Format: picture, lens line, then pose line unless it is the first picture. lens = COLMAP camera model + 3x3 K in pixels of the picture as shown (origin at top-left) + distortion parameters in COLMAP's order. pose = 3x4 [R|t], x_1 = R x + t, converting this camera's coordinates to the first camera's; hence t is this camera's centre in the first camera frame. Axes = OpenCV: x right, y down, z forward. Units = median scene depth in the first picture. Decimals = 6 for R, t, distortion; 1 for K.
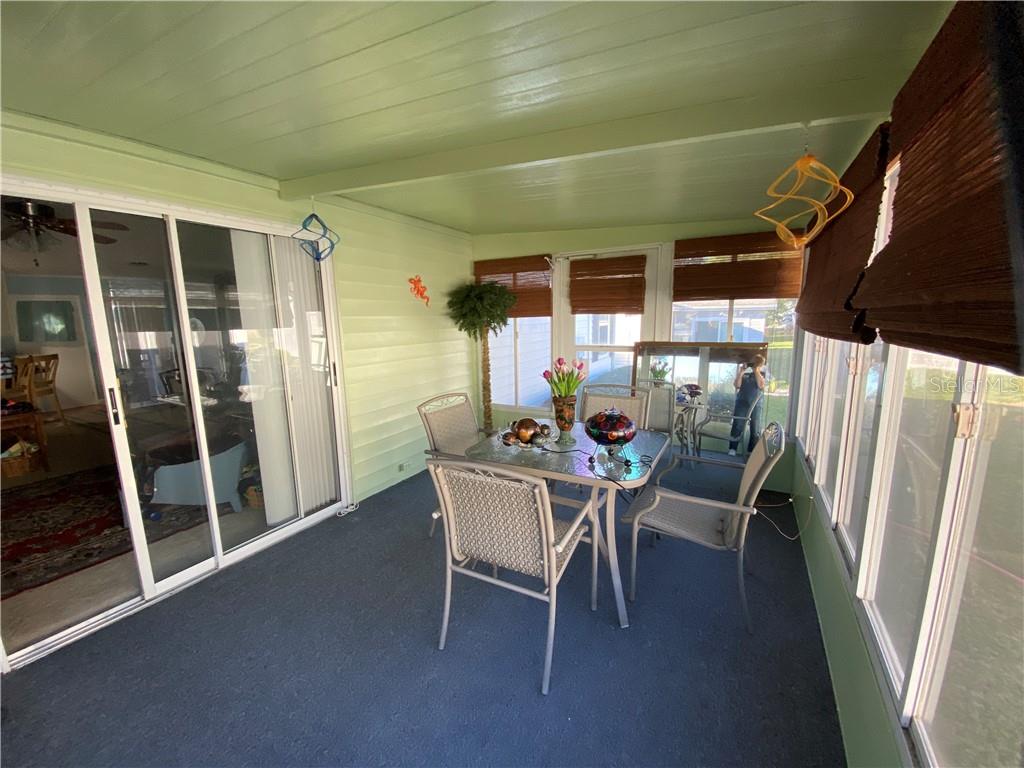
lens RADIAL K [[413.1, 0, 512.0], [0, 413.1, 384.0], [0, 0, 1]] dist [0.001345, 0.000042]
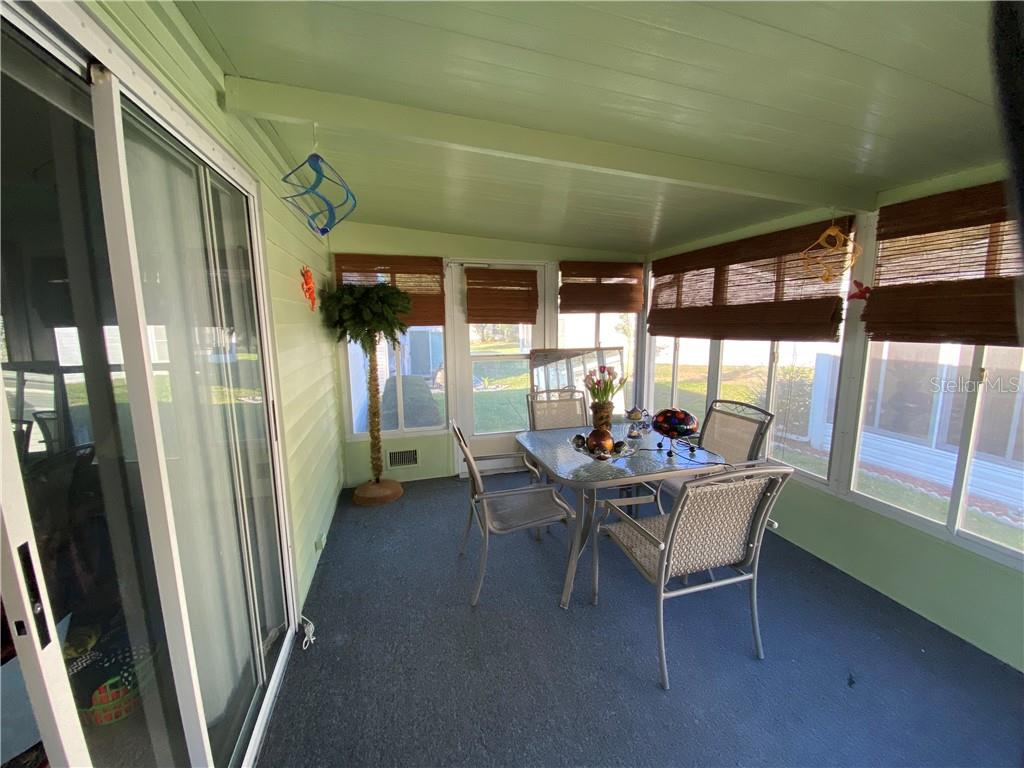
lens RADIAL K [[413.1, 0, 512.0], [0, 413.1, 384.0], [0, 0, 1]] dist [0.001345, 0.000042]
pose [[0.706559, -0.092400, 0.701596, -0.493304], [0.112953, 0.993453, 0.017086, -0.038230], [-0.698582, 0.067175, 0.712370, 0.277081]]
